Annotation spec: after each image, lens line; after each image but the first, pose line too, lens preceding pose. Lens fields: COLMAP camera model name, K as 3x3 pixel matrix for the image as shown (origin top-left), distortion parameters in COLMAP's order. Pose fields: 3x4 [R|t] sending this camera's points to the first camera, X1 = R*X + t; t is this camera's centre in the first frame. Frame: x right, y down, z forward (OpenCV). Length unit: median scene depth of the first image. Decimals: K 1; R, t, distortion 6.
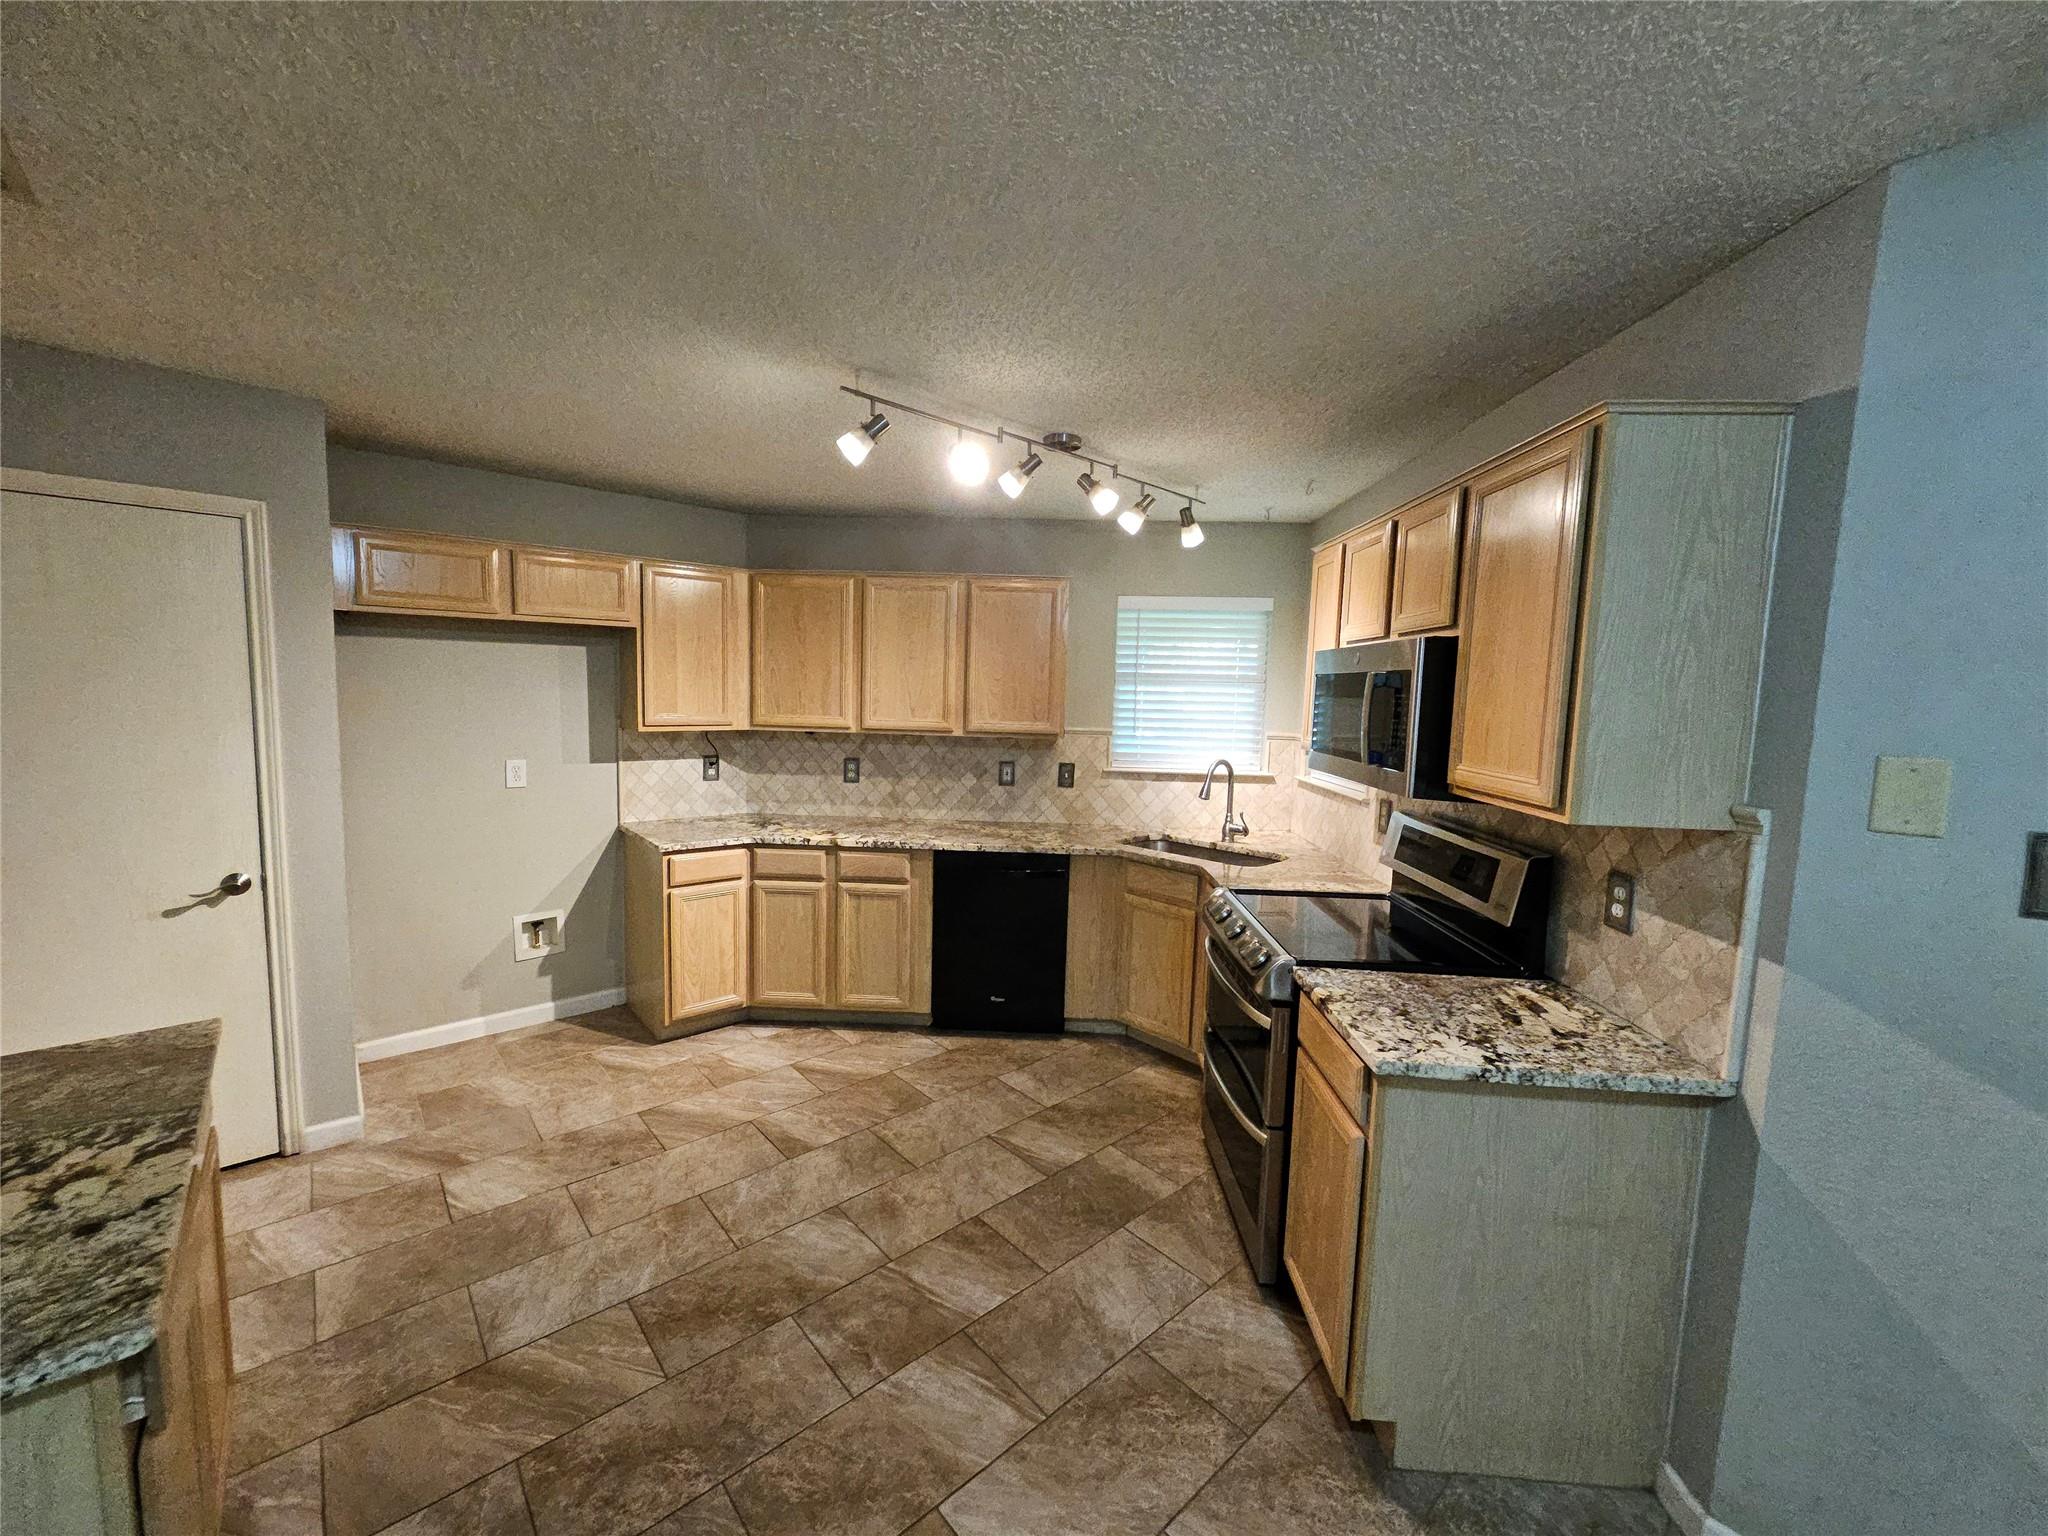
lens RADIAL K [[809.2, 0, 1019.1], [0, 809.2, 762.2], [0, 0, 1]] dist [0.005562, -0.002062]
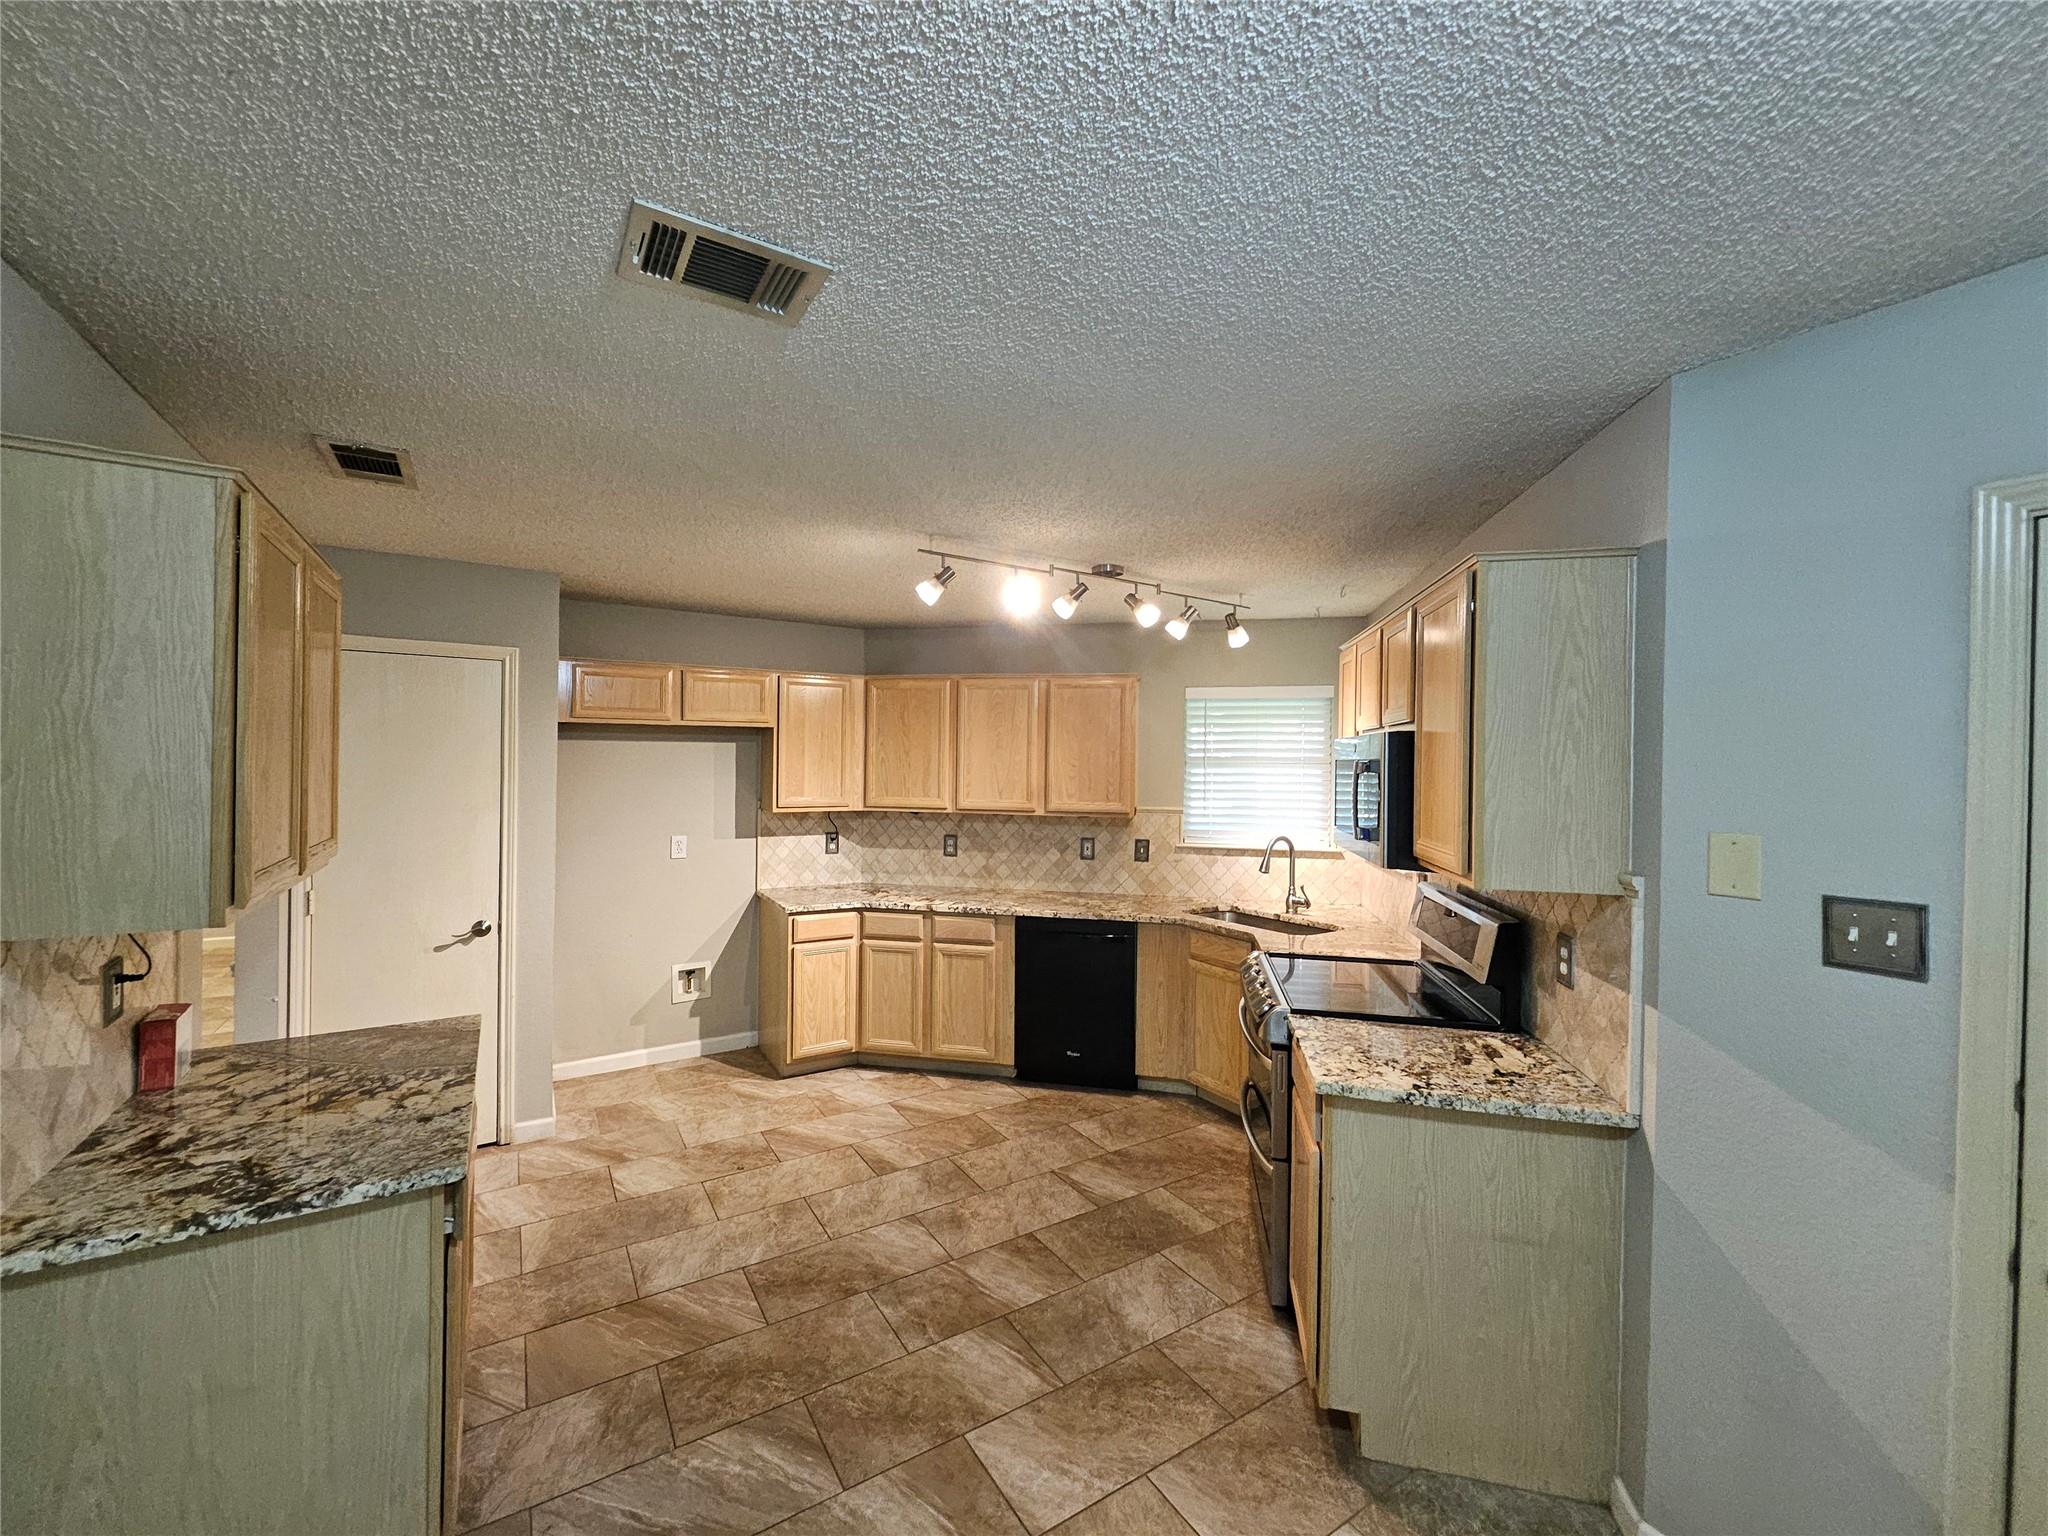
lens RADIAL K [[809.2, 0, 1025.3], [0, 809.2, 767.3], [0, 0, 1]] dist [0.005562, -0.002062]
pose [[0.988015, -0.012260, -0.153873, 0.142995], [-0.001460, 0.996054, -0.088742, 0.003339], [0.154354, 0.087903, 0.984098, -0.221130]]
